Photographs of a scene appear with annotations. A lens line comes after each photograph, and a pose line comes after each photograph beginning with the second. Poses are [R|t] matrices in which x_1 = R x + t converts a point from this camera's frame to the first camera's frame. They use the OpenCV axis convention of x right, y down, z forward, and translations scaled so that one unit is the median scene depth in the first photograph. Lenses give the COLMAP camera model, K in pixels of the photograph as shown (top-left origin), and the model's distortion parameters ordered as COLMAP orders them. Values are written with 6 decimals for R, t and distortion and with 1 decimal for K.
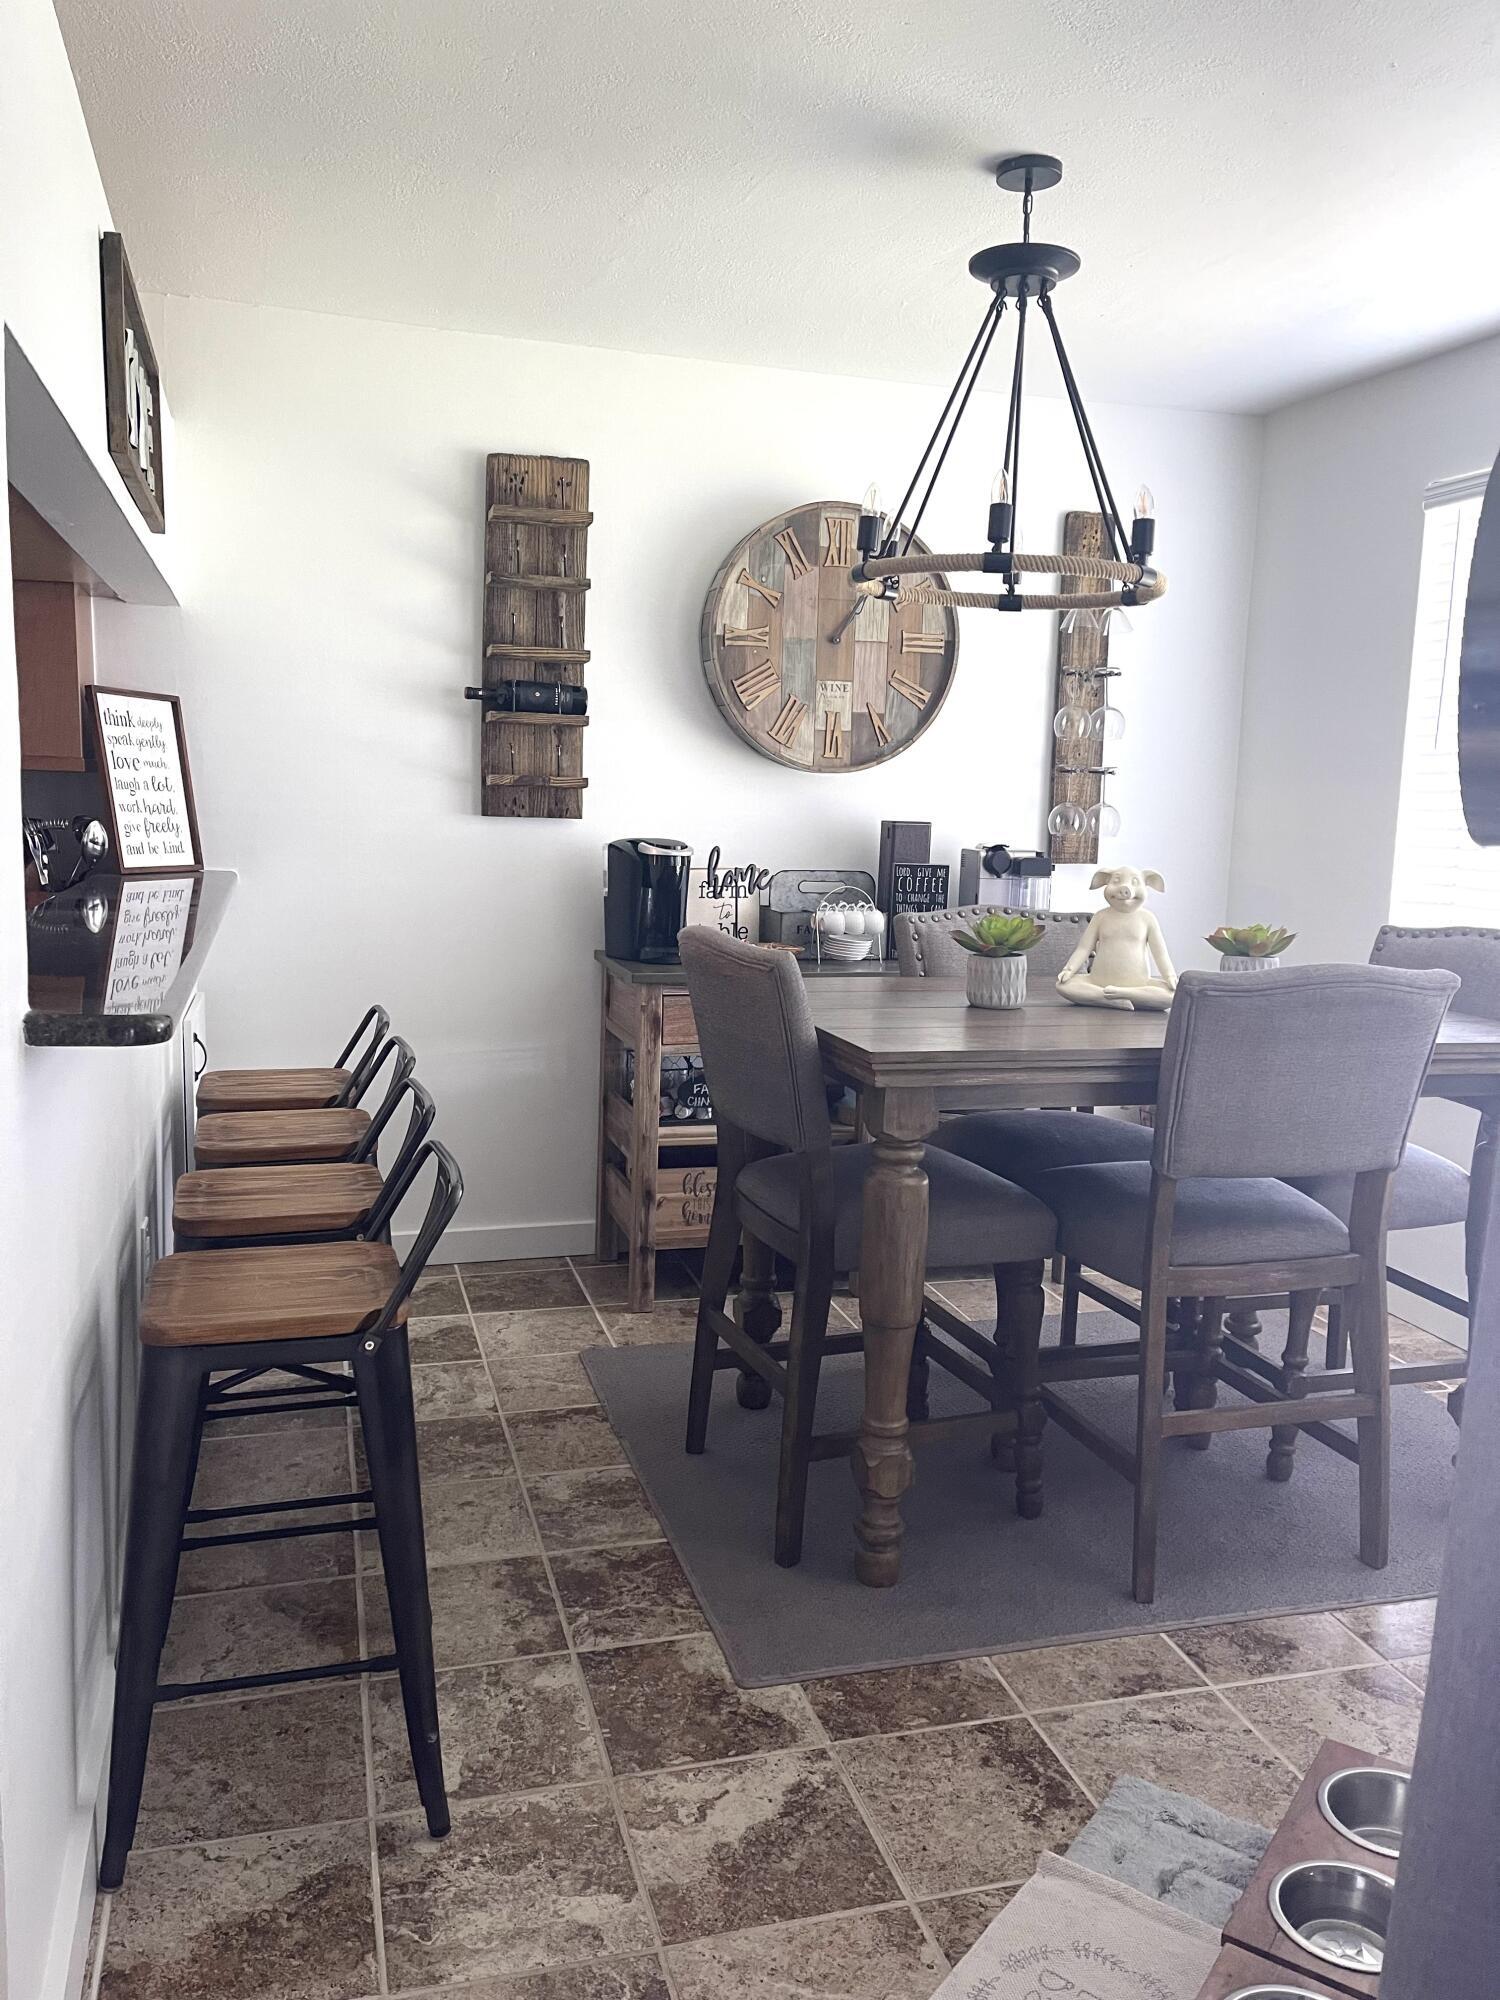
lens RADIAL K [[1497.9, 0, 764.8], [0, 1497.9, 994.0], [0, 0, 1]] dist [0.063963, -0.087517]
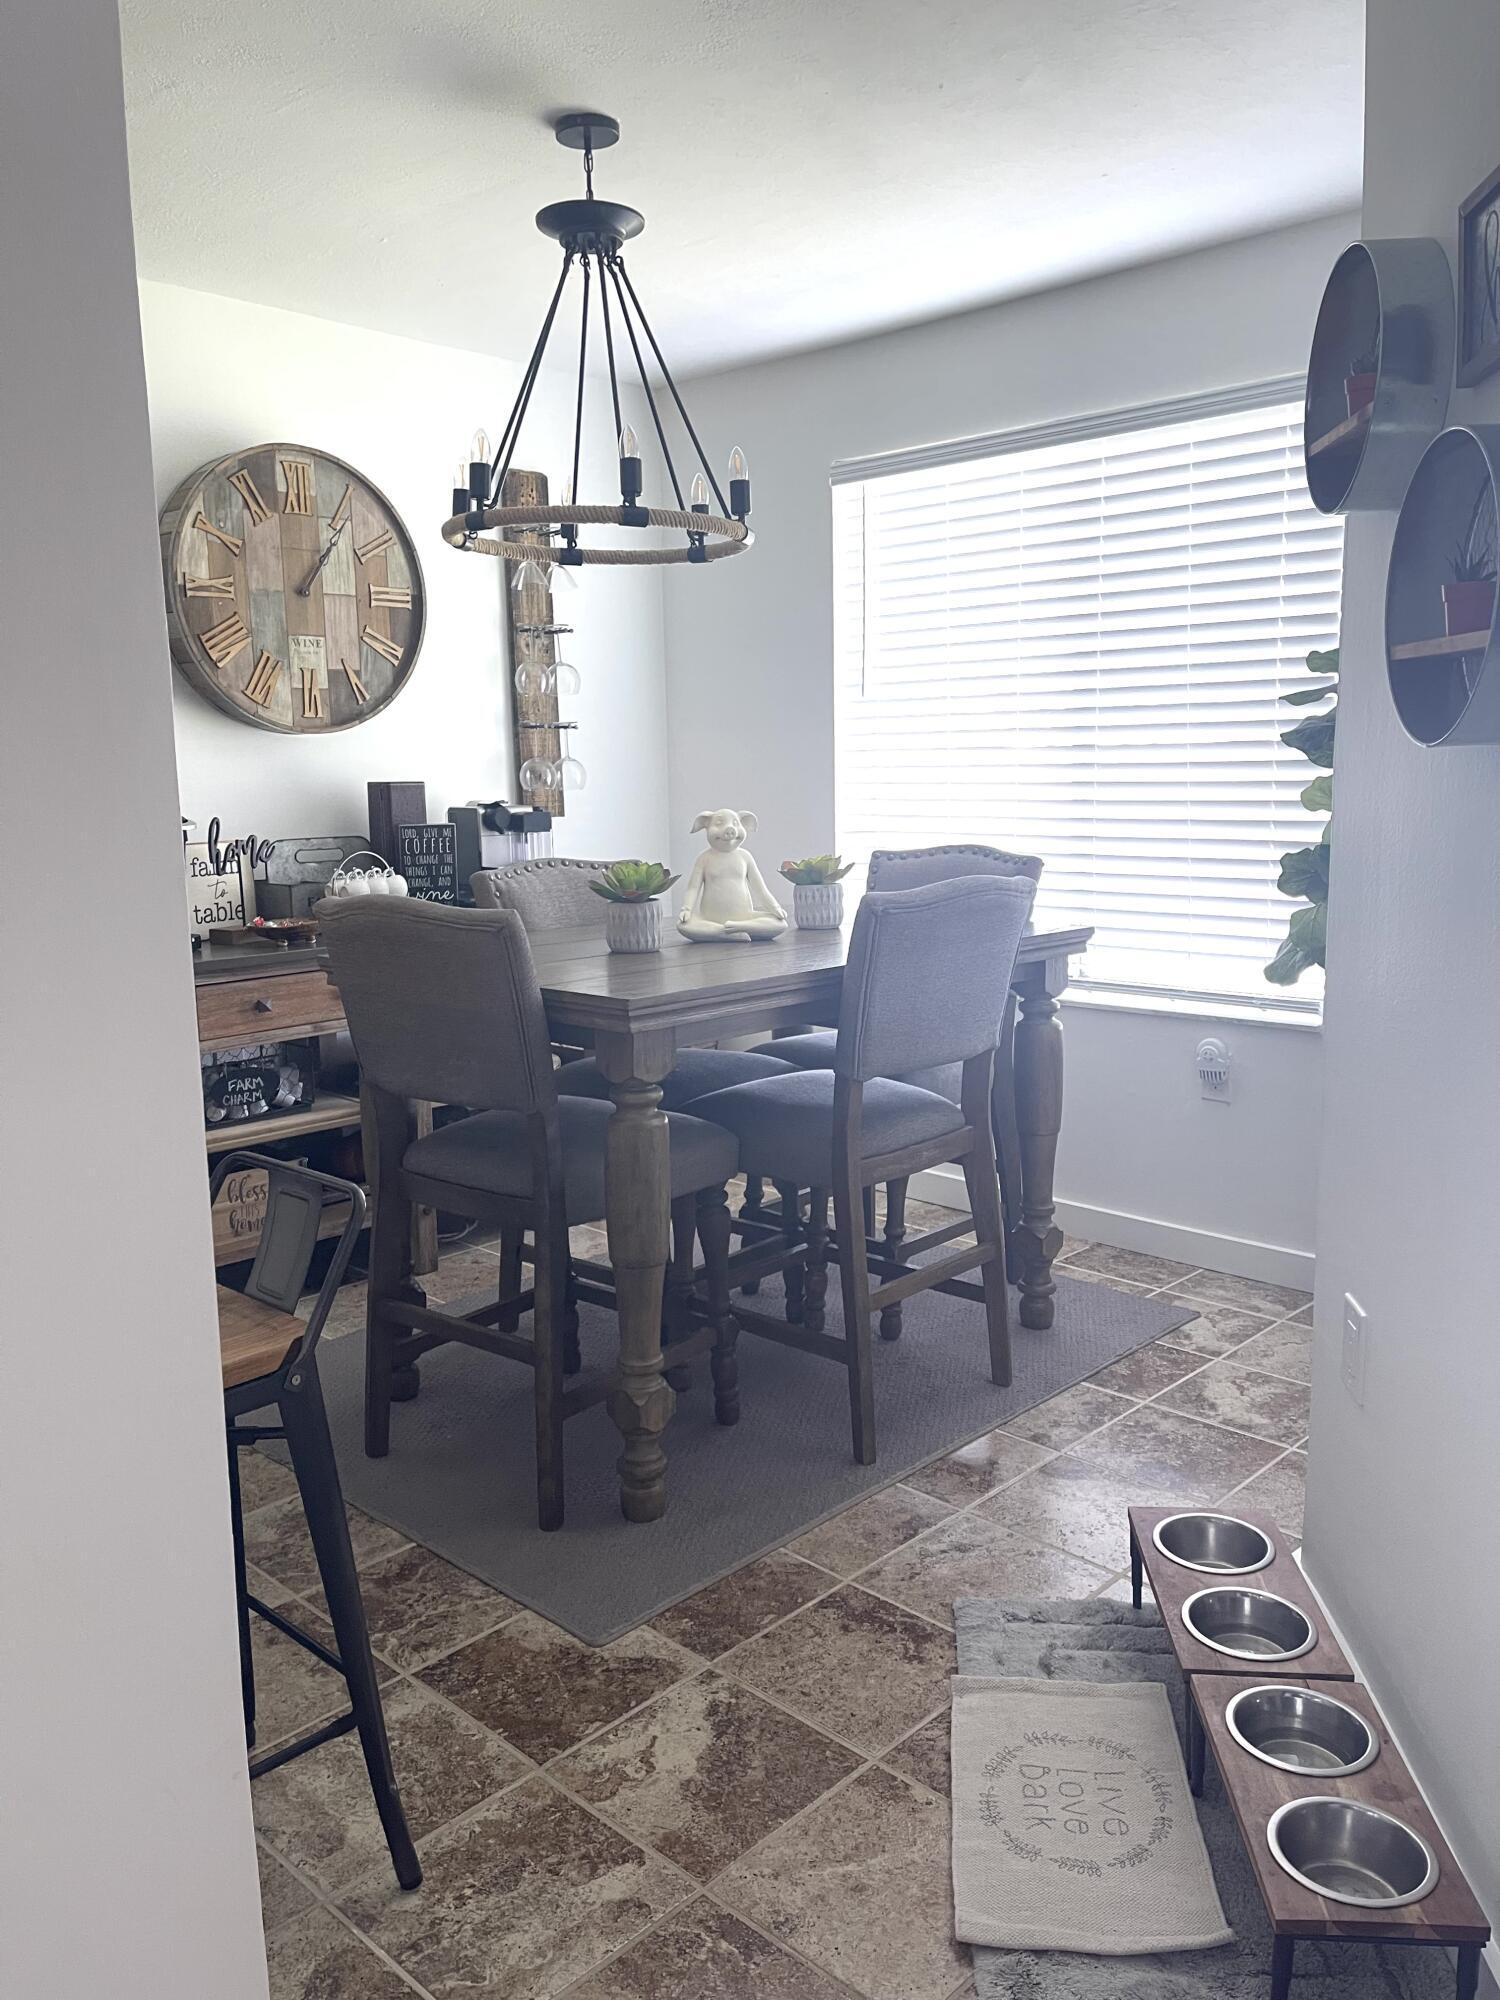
lens RADIAL K [[1497.9, 0, 764.8], [0, 1497.9, 994.0], [0, 0, 1]] dist [0.063963, -0.087517]
pose [[0.864230, -0.118867, 0.488852, -0.319010], [0.107763, 0.992872, 0.050910, -0.006045], [-0.491419, 0.008682, 0.870880, 0.067119]]
